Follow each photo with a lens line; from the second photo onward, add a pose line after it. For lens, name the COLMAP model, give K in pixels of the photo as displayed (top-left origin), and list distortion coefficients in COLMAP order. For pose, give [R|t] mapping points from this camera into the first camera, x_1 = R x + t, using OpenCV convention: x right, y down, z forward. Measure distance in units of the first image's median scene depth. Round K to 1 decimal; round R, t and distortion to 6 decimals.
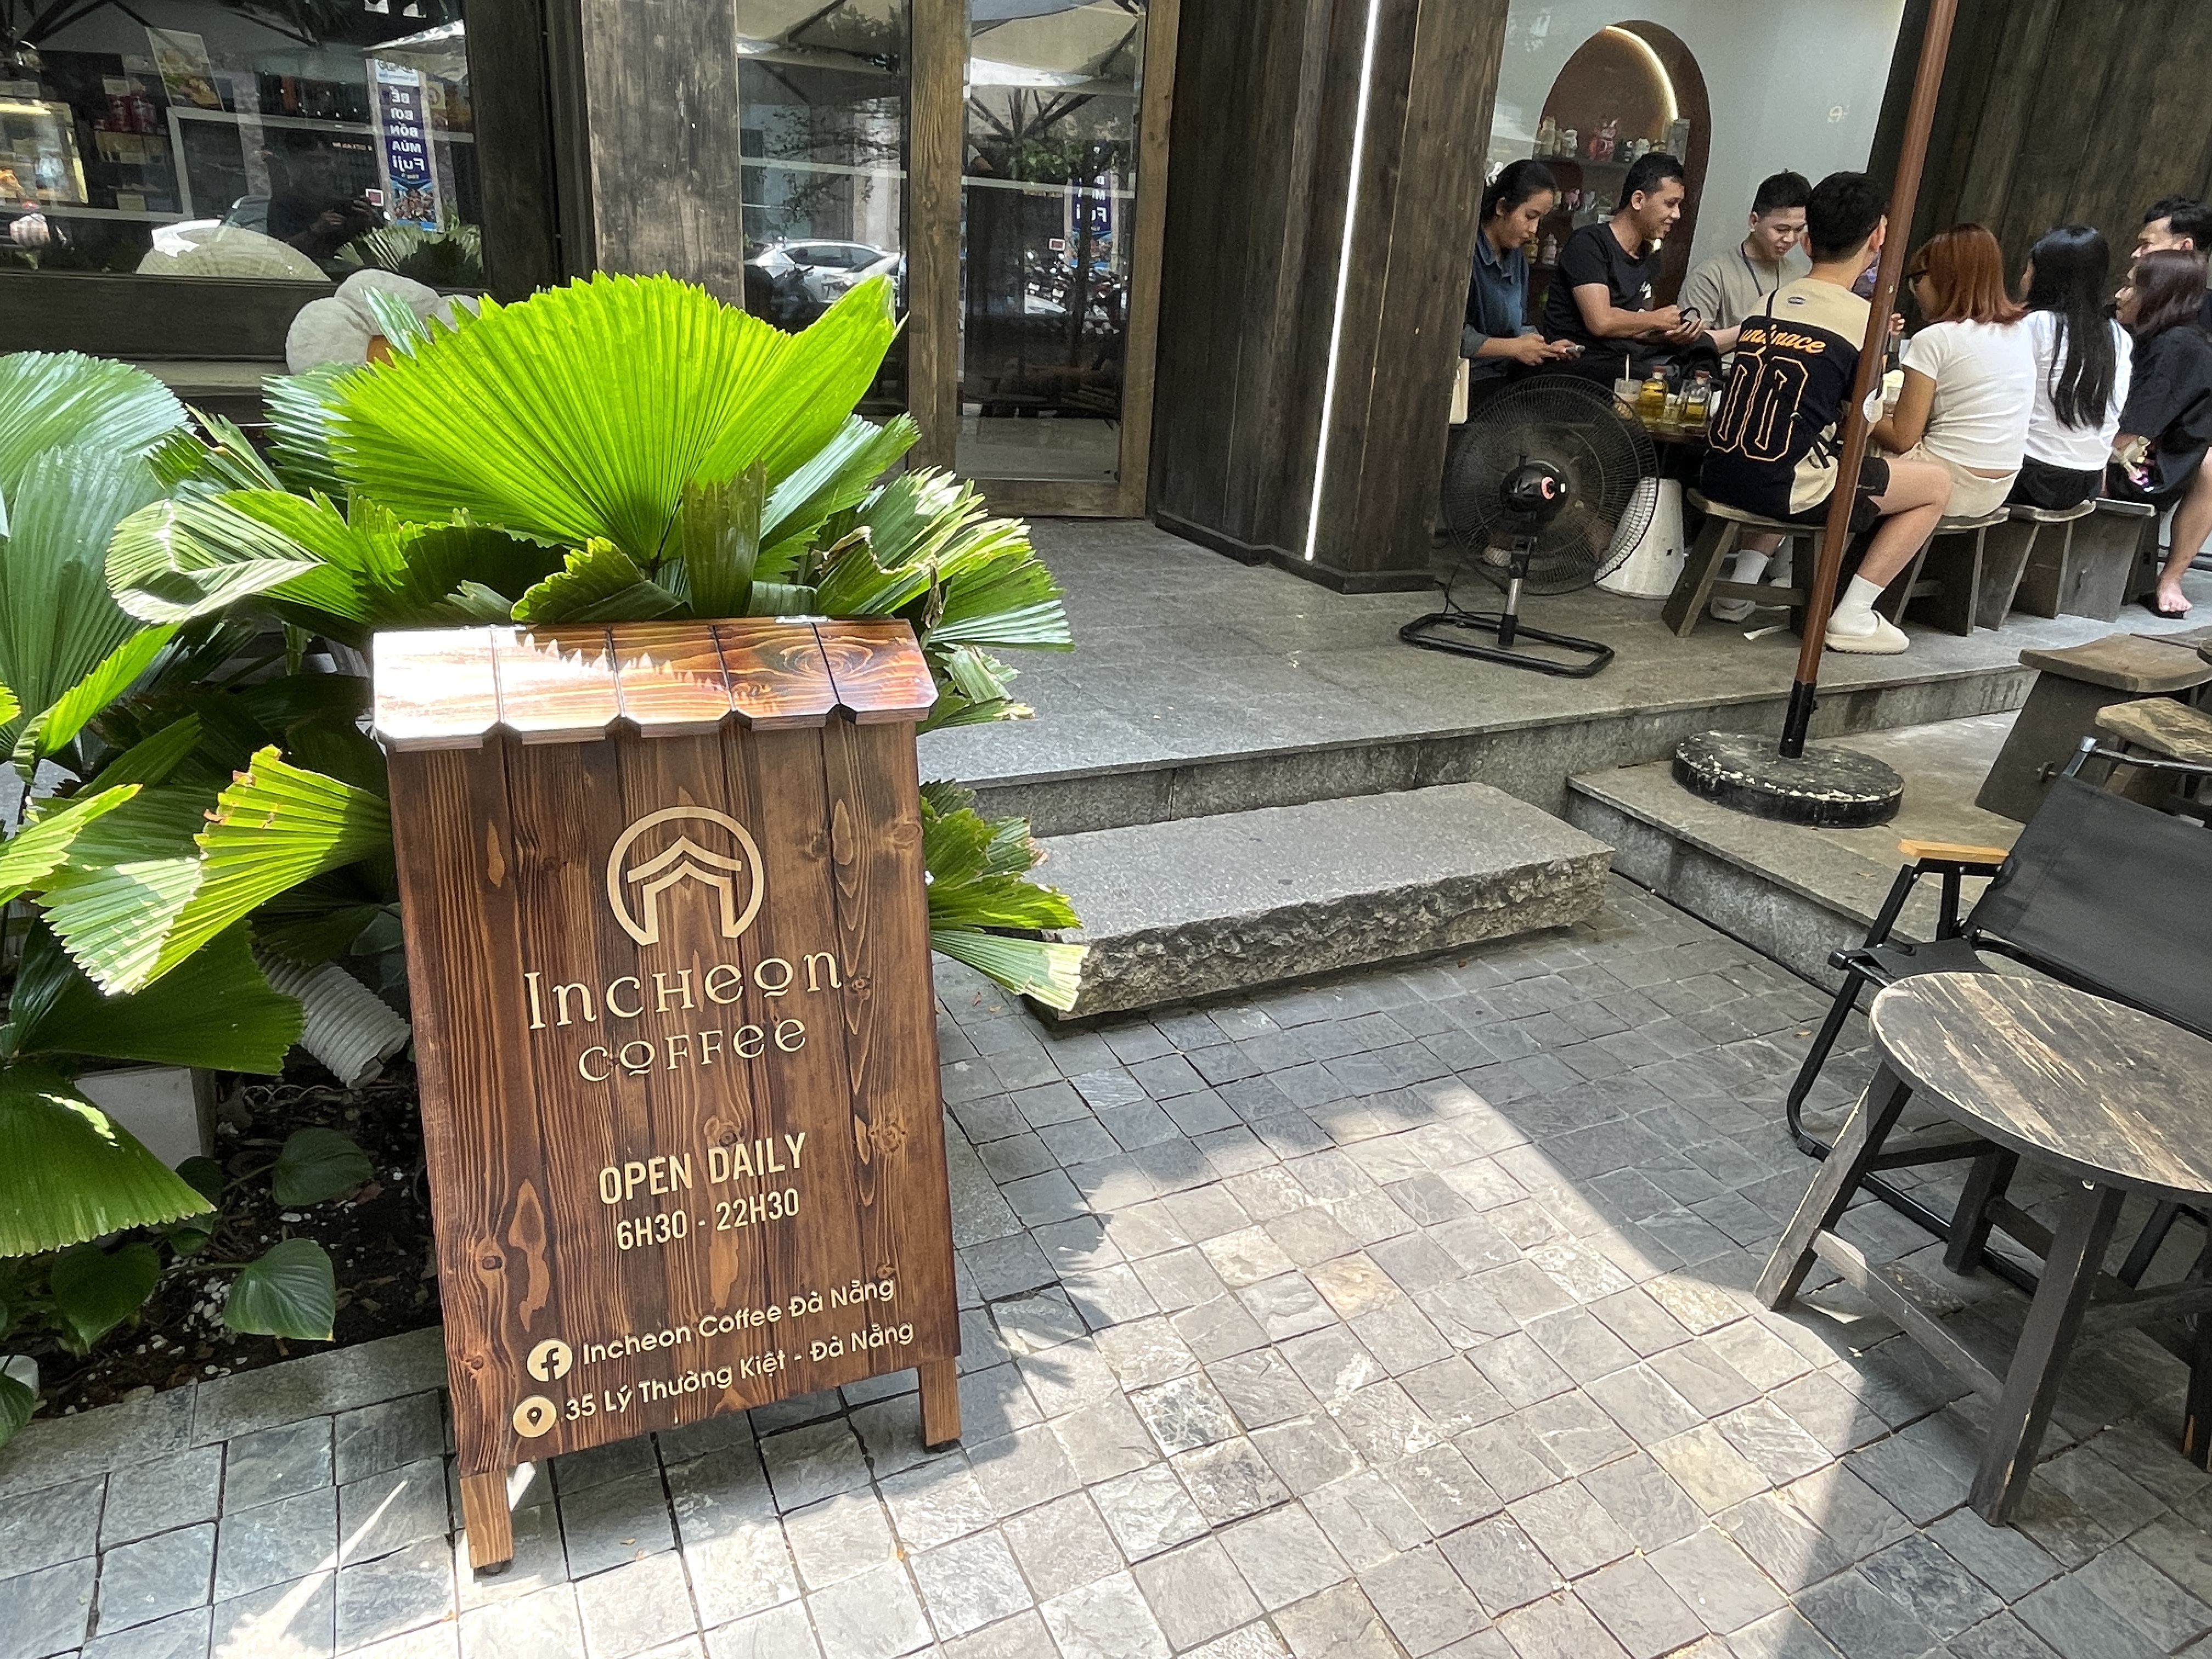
lens RADIAL K [[1400.8, 0, 1106.0], [0, 1400.8, 829.5], [0, 0, 1]] dist [0.000539, -0.000171]
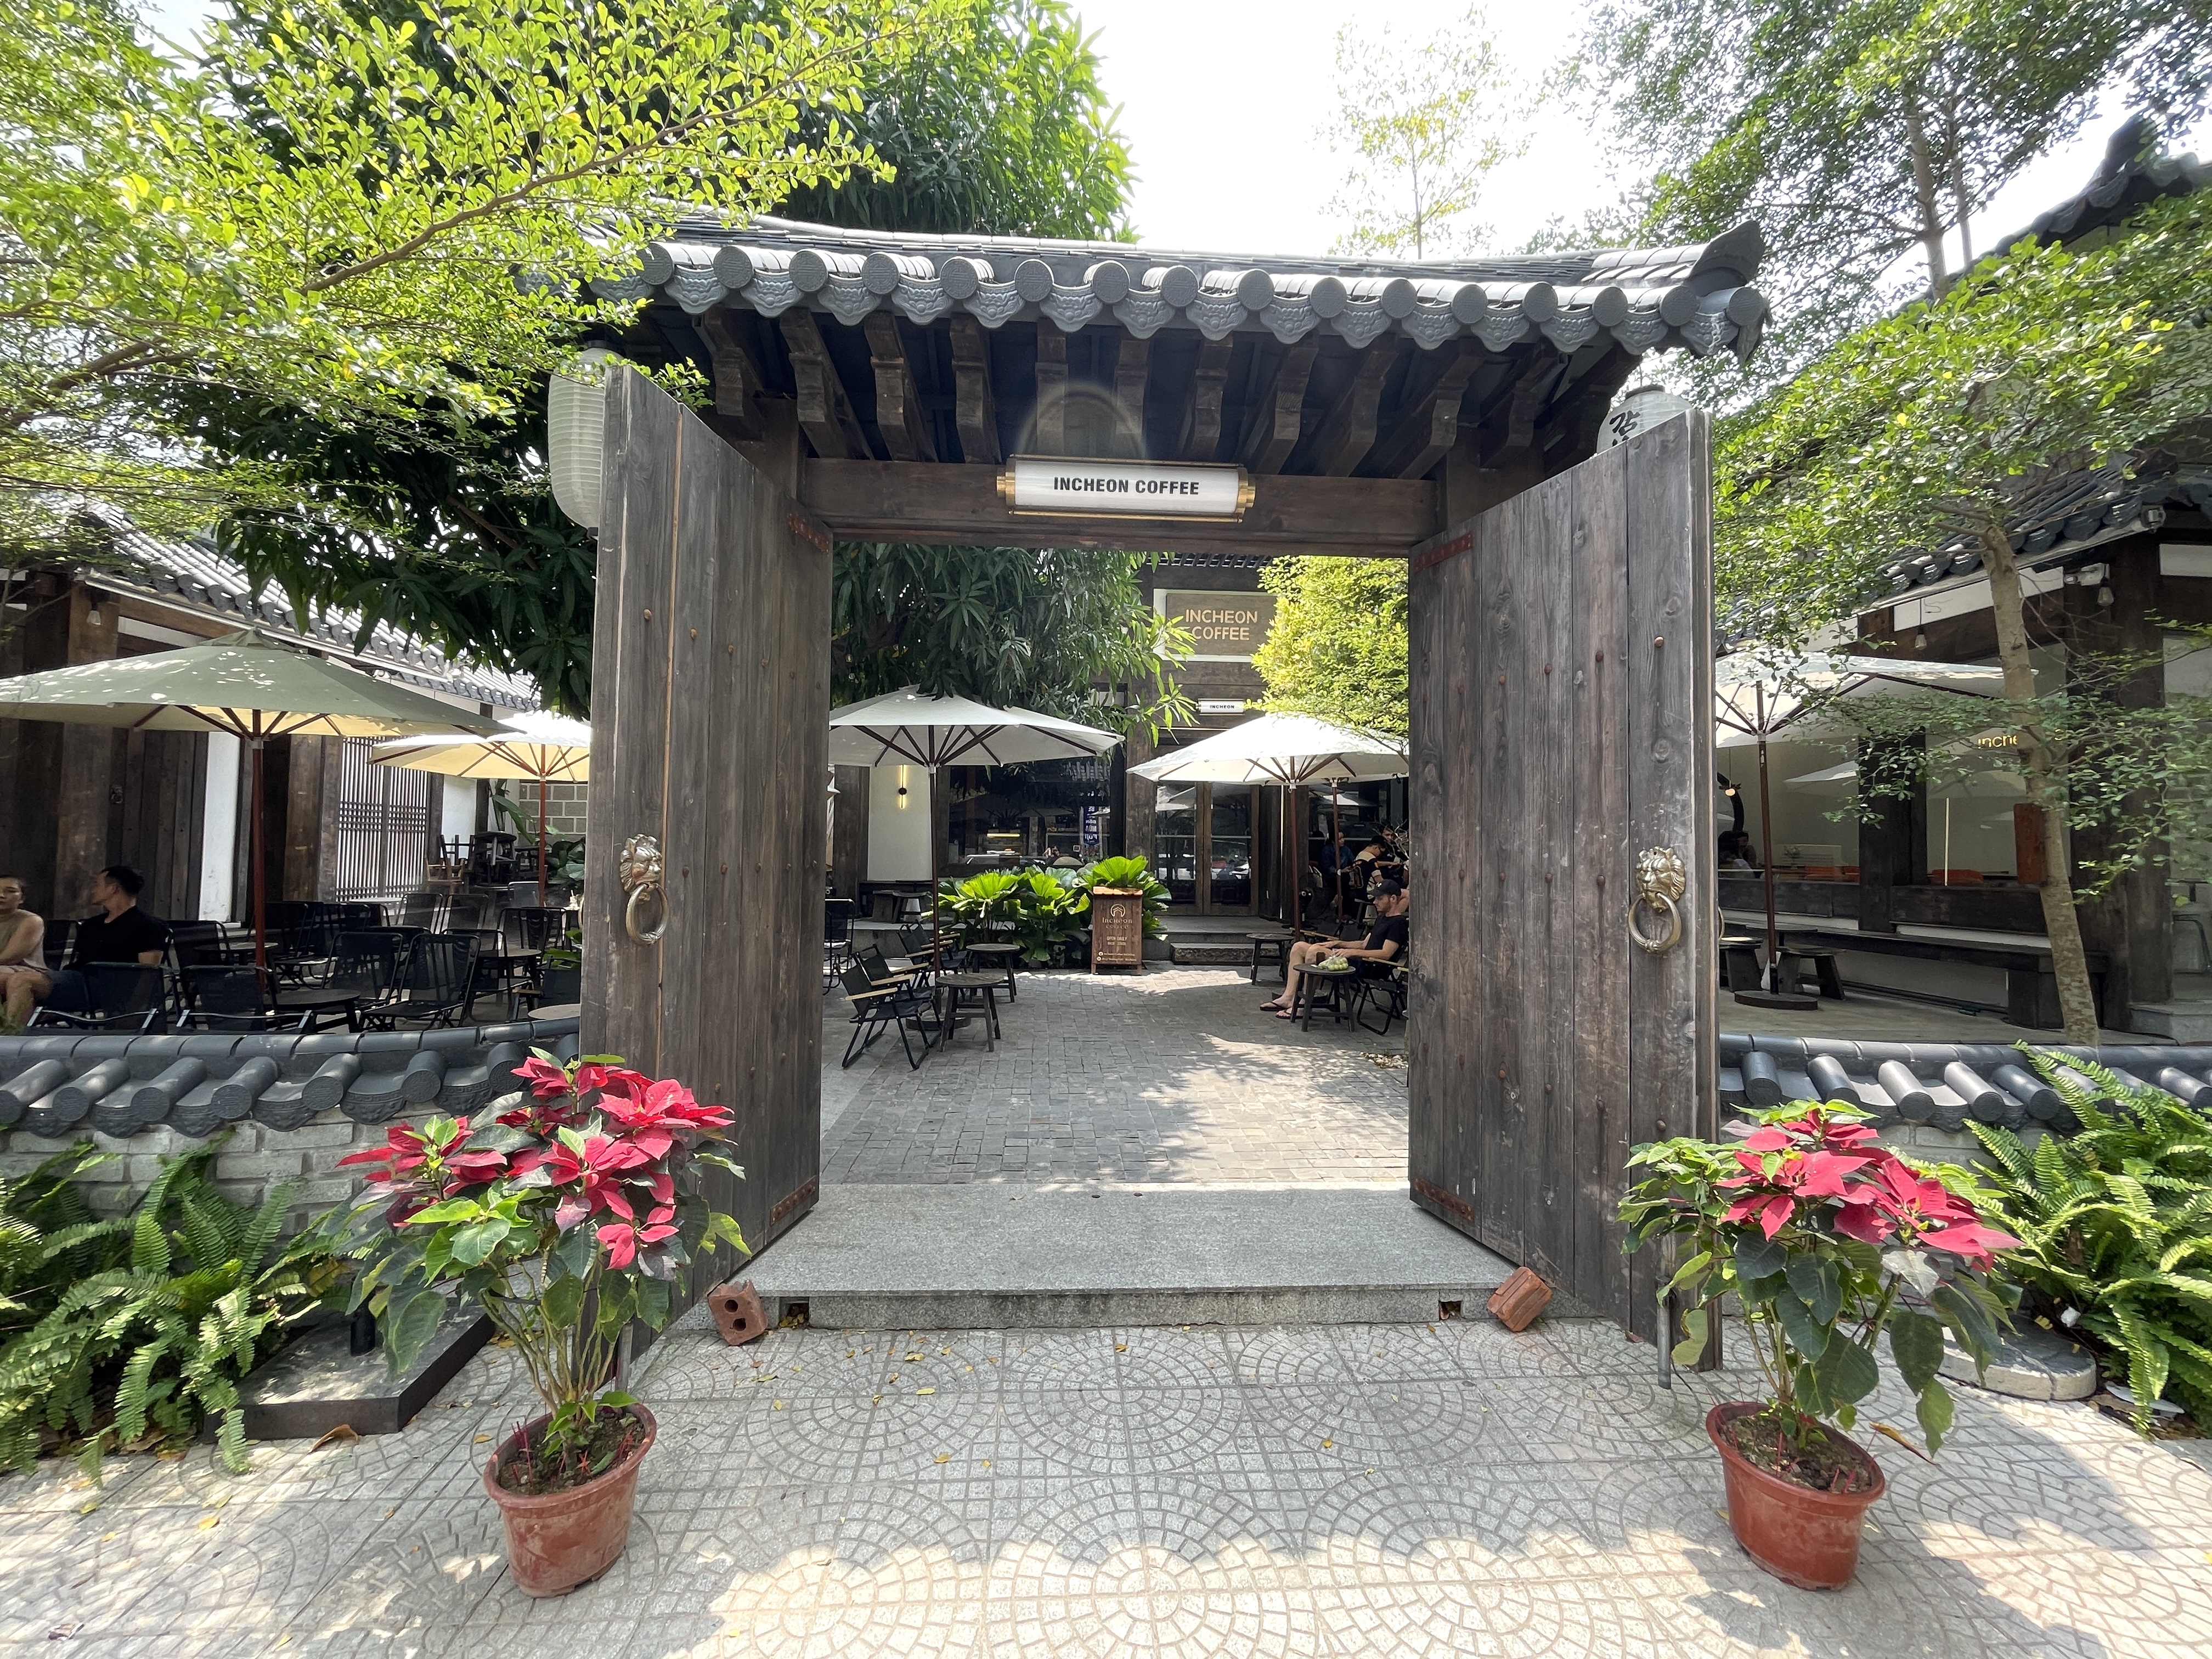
lens RADIAL K [[890.5, 0, 1106.0], [0, 890.5, 829.5], [0, 0, 1]] dist [-0.000855, -0.000064]
pose [[0.920412, -0.055324, -0.387015, 1.662608], [-0.111091, 0.912118, -0.394589, 1.586846], [0.374833, 0.406178, 0.833378, -3.597312]]
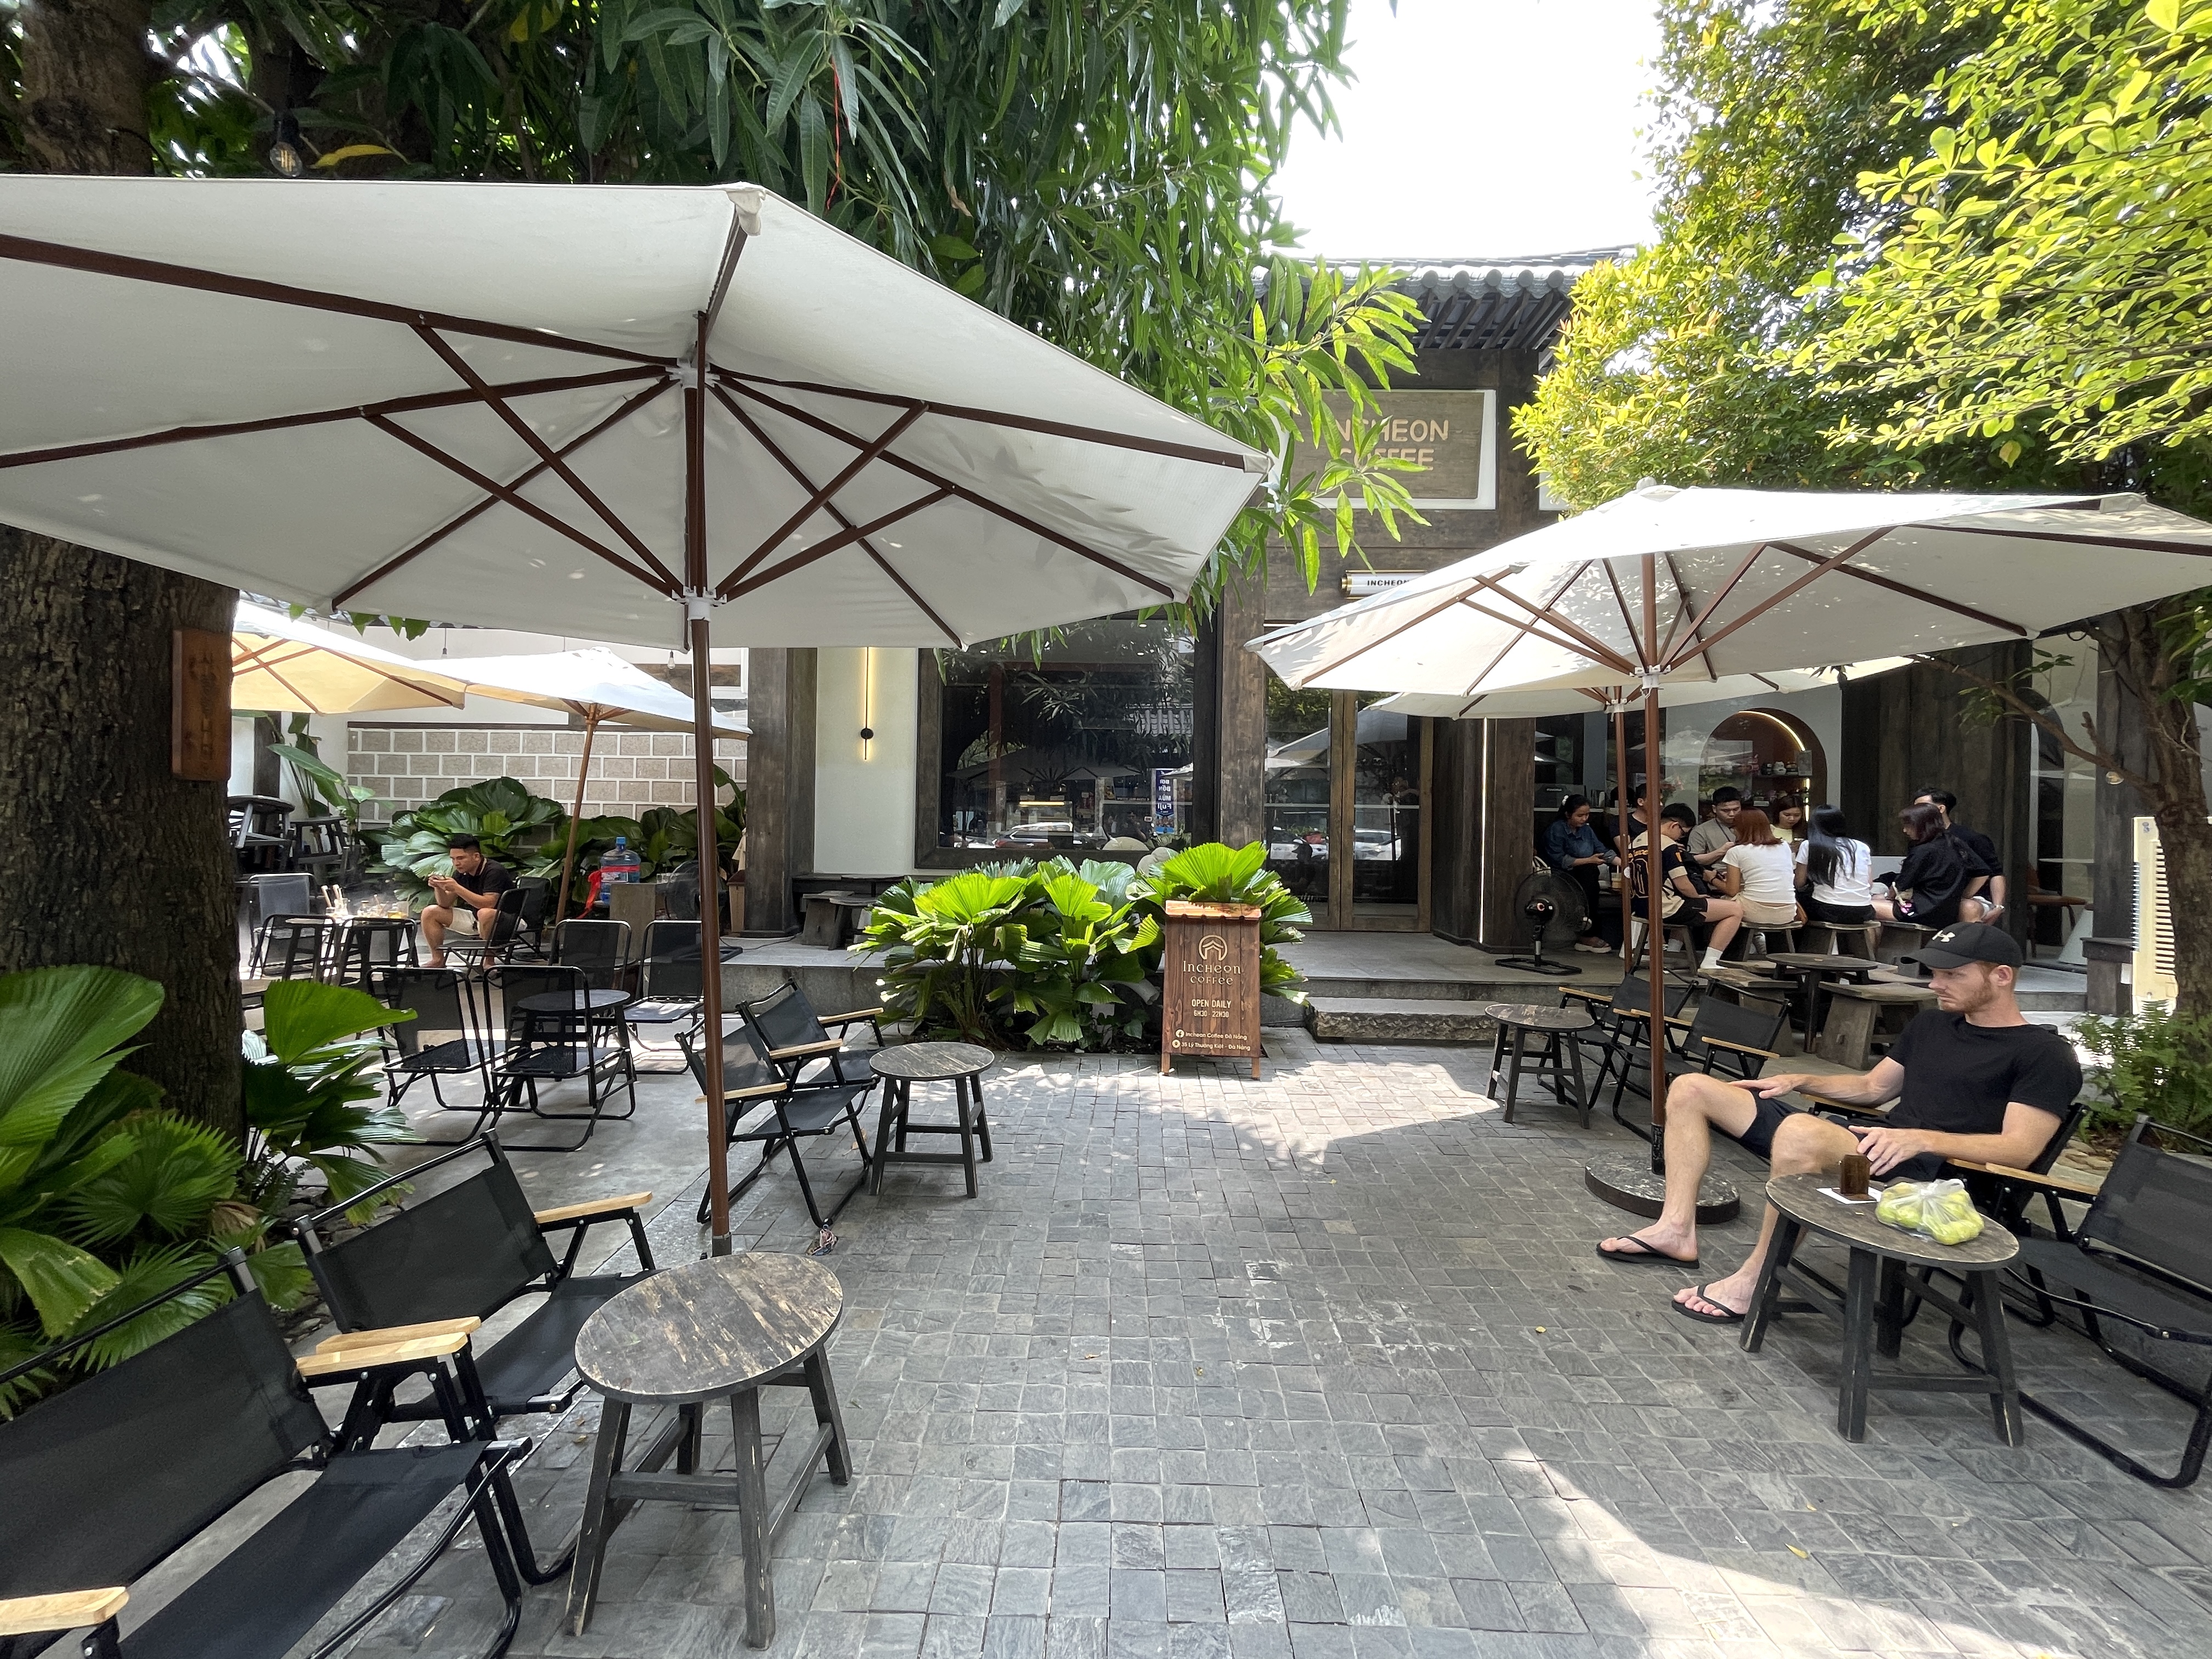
lens RADIAL K [[890.5, 0, 1106.0], [0, 890.5, 829.5], [0, 0, 1]] dist [-0.000855, -0.000064]
pose [[0.884526, -0.039570, -0.464810, 0.710160], [-0.143838, 0.924713, -0.352445, 0.665096], [0.443762, 0.378604, 0.812241, -1.601707]]
